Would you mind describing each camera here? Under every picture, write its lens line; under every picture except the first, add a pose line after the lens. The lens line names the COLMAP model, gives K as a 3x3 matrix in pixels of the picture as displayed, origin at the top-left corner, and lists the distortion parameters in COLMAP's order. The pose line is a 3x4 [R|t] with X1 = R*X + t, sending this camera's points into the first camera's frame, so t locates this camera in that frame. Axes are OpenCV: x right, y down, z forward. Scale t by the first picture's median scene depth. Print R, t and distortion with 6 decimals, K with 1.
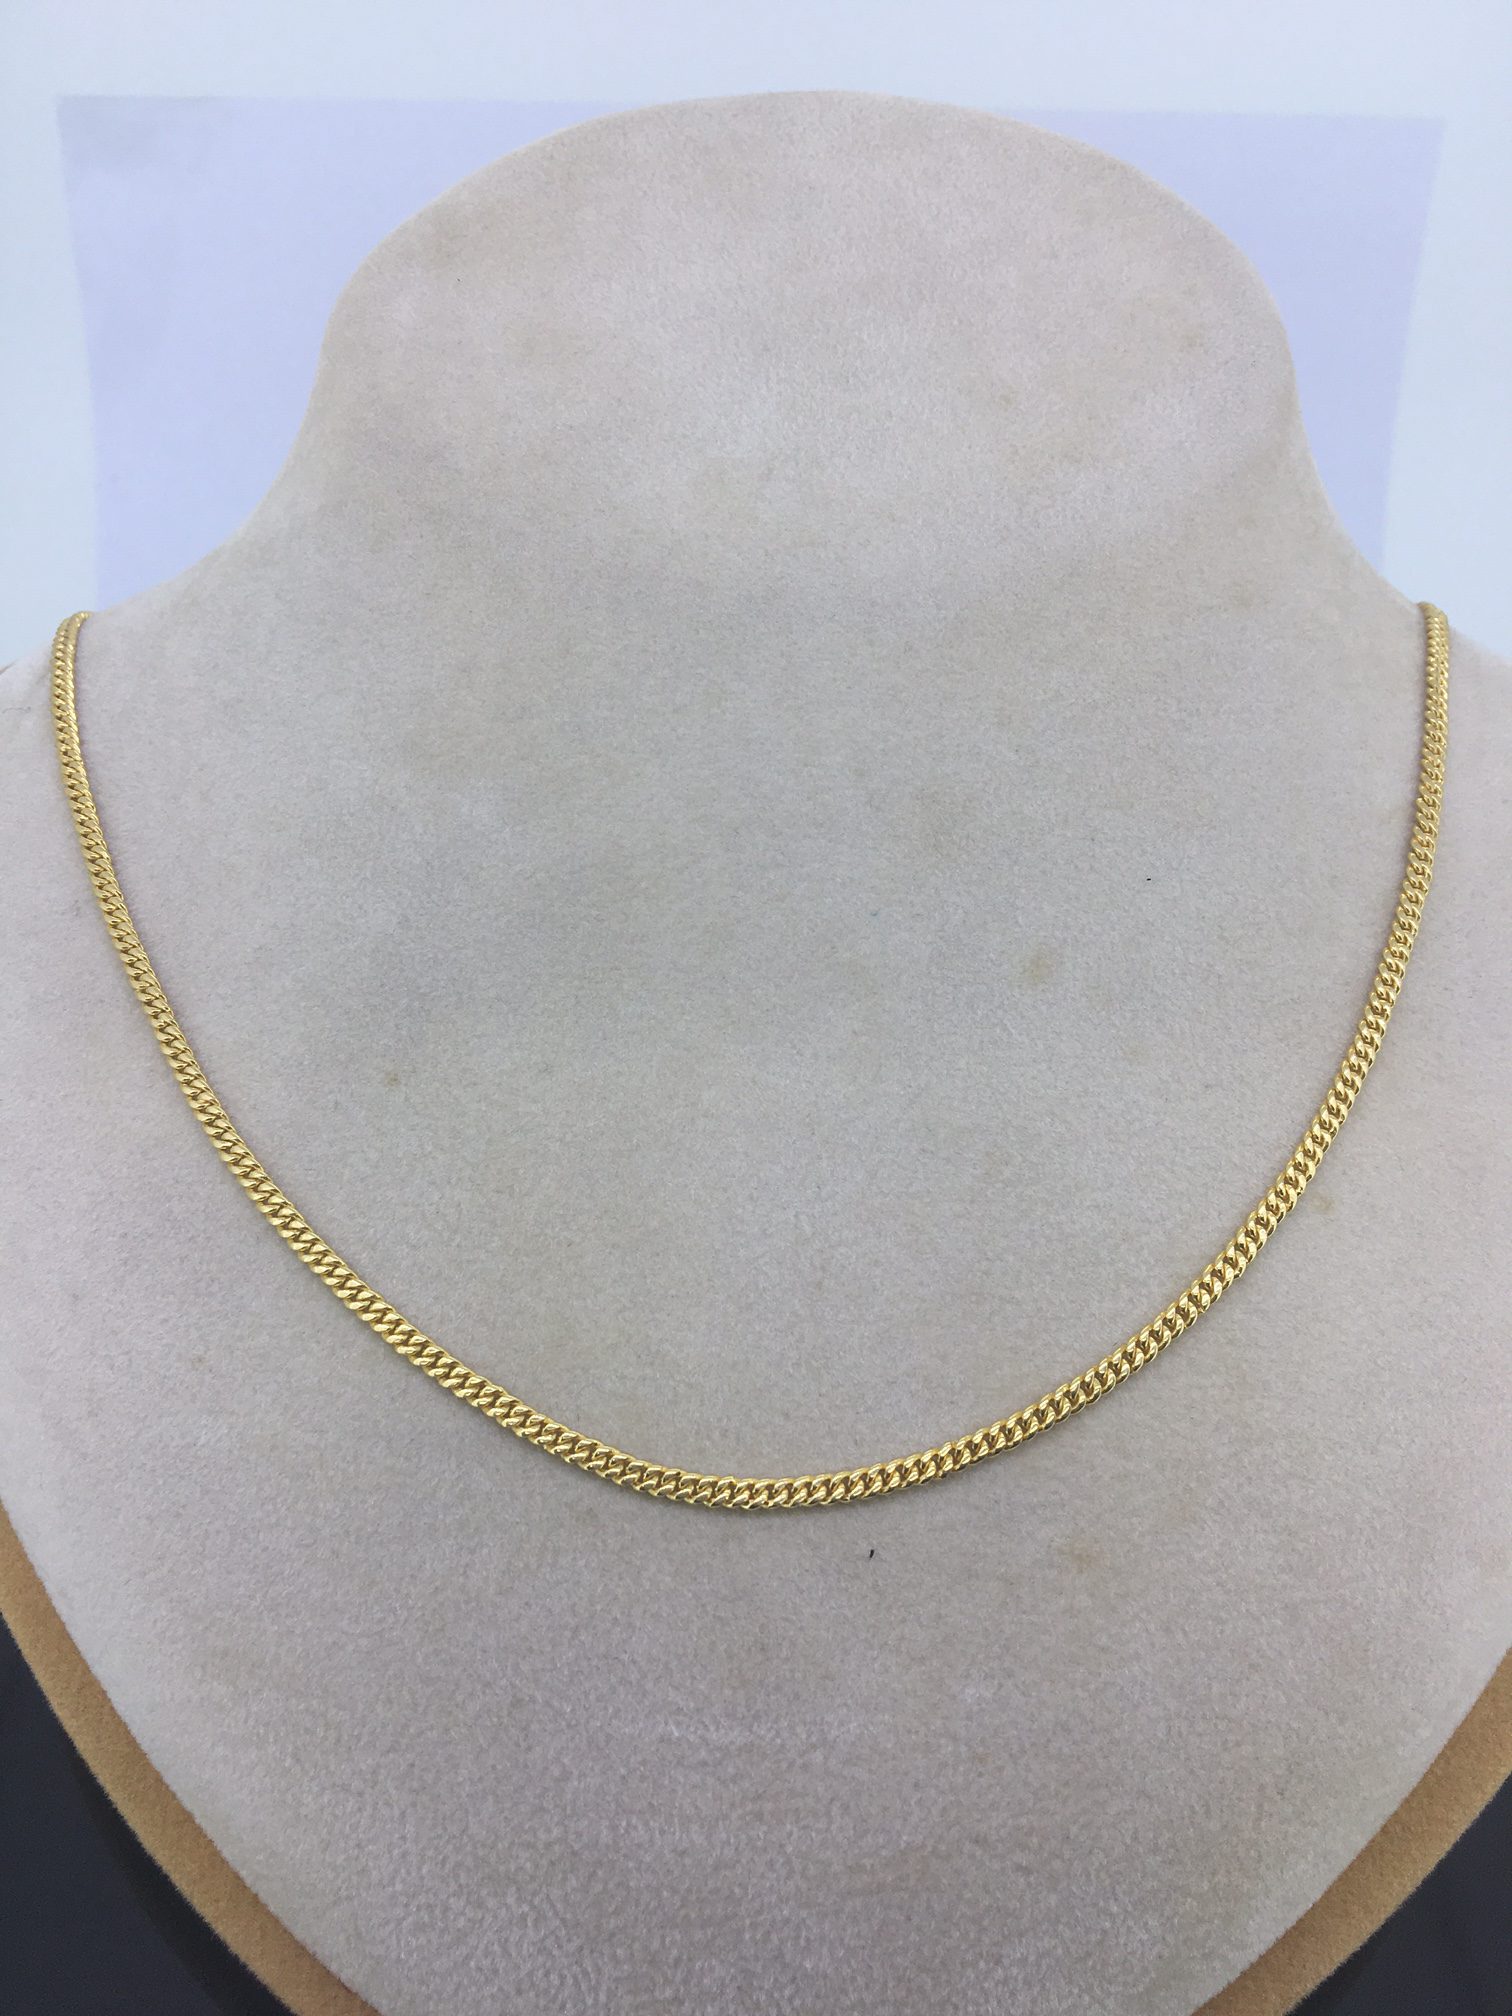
lens RADIAL K [[1856.8, 0, 749.5], [0, 1856.8, 977.4], [0, 0, 1]] dist [0.052862, -0.157568]
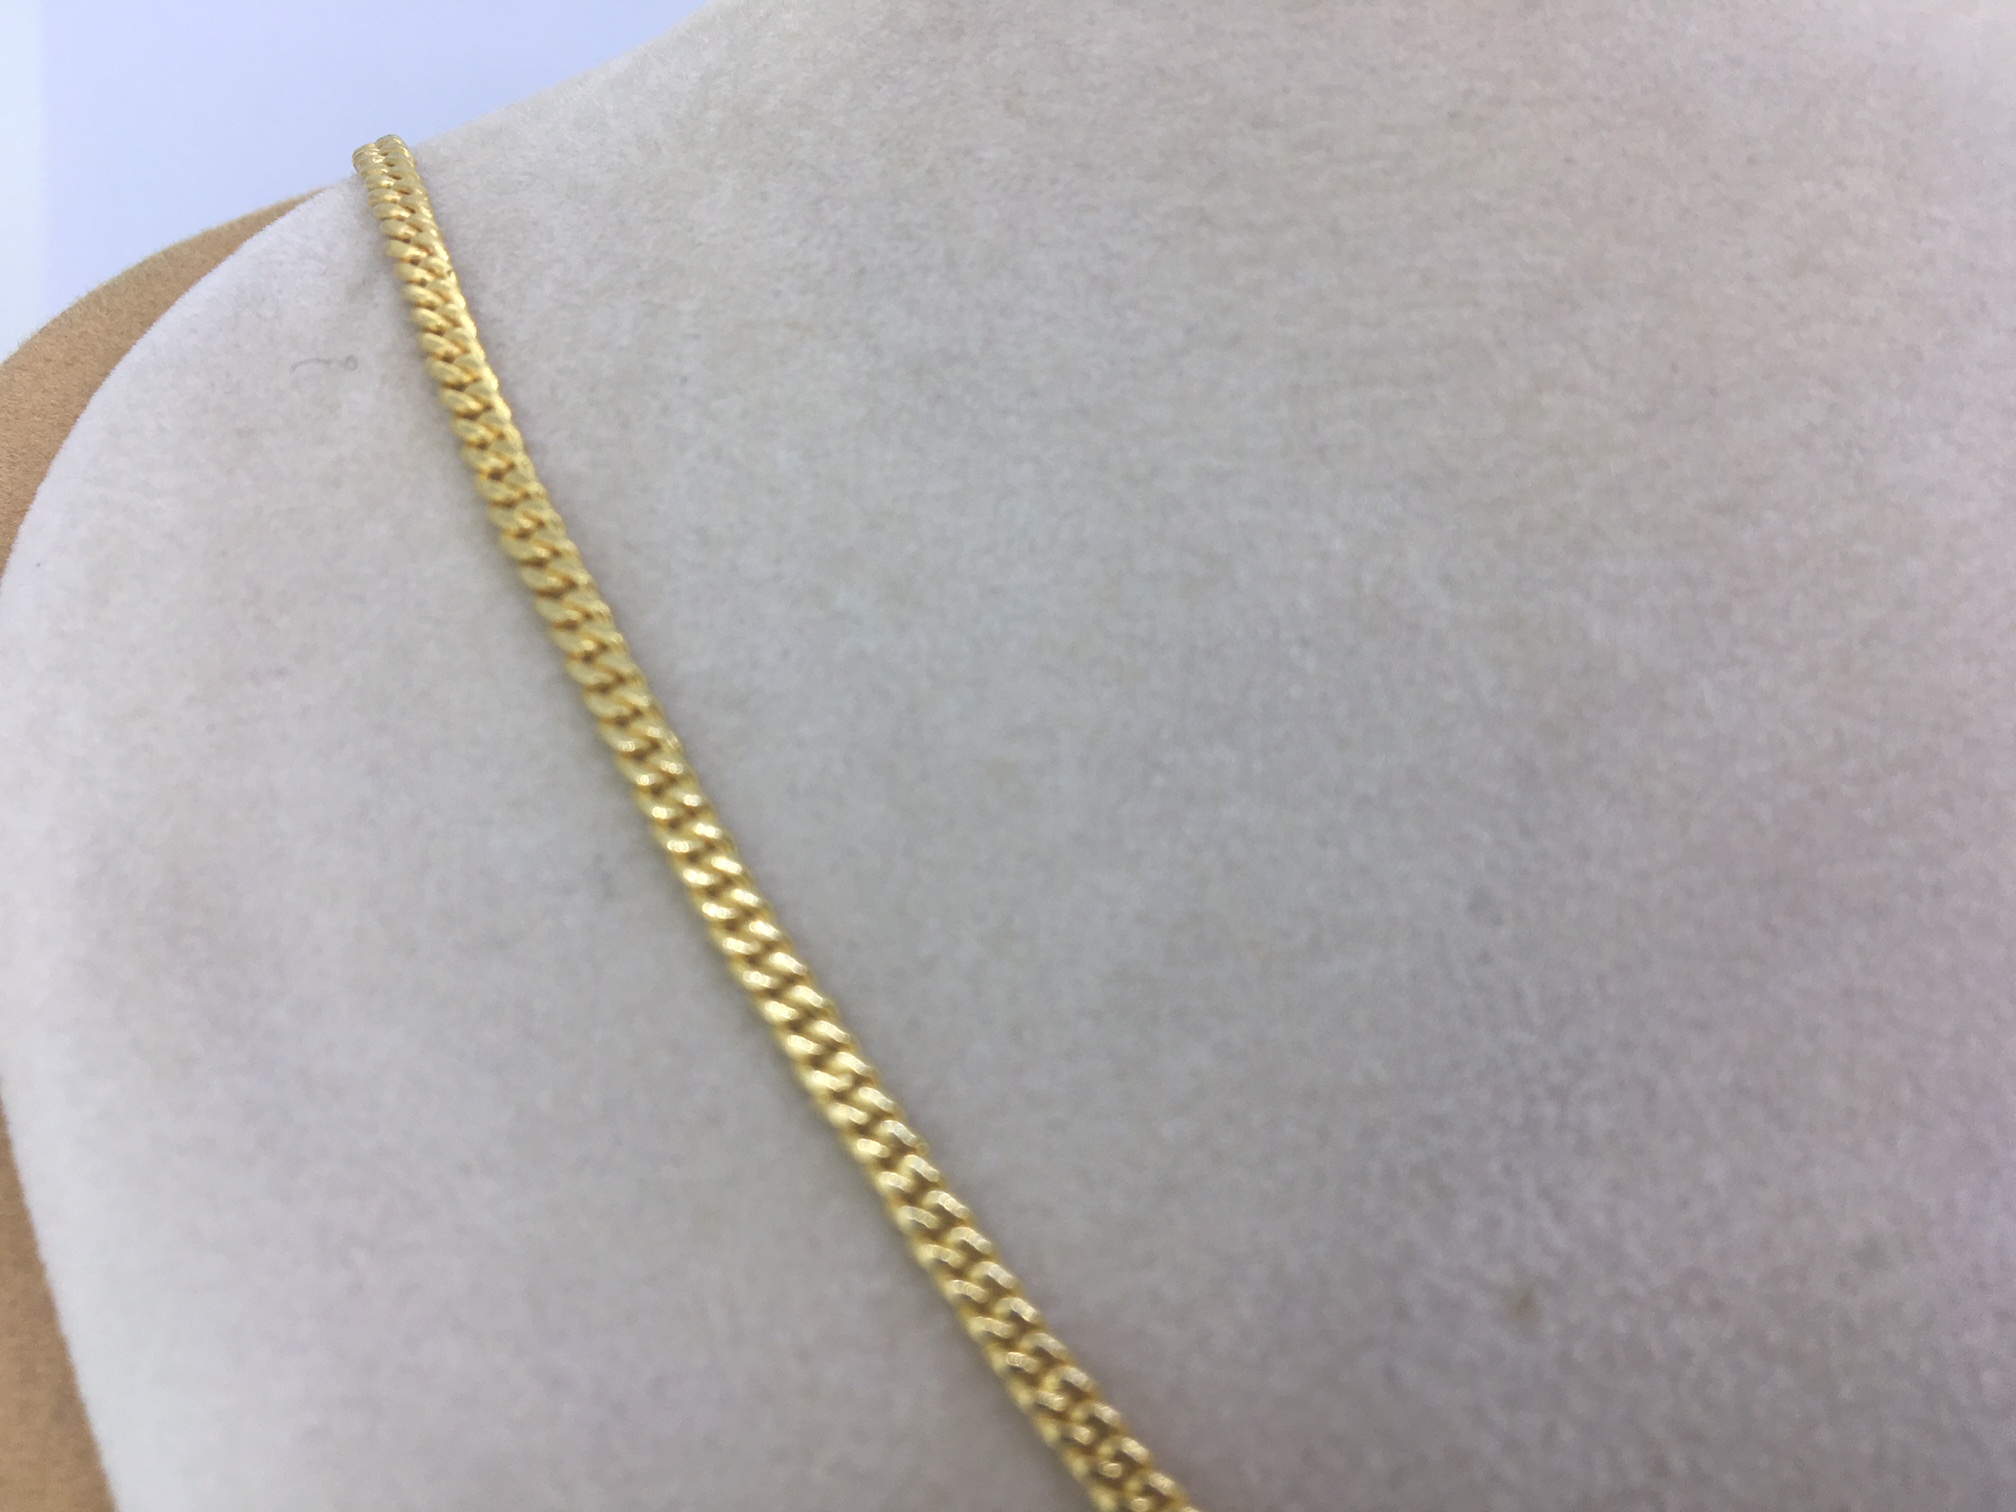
lens RADIAL K [[1856.8, 0, 990.7], [0, 1856.8, 759.4], [0, 0, 1]] dist [0.052862, -0.157568]
pose [[0.971524, -0.033049, 0.234625, -0.399091], [0.012881, 0.996127, 0.086976, -0.102803], [-0.236590, -0.081477, 0.968187, 0.635007]]
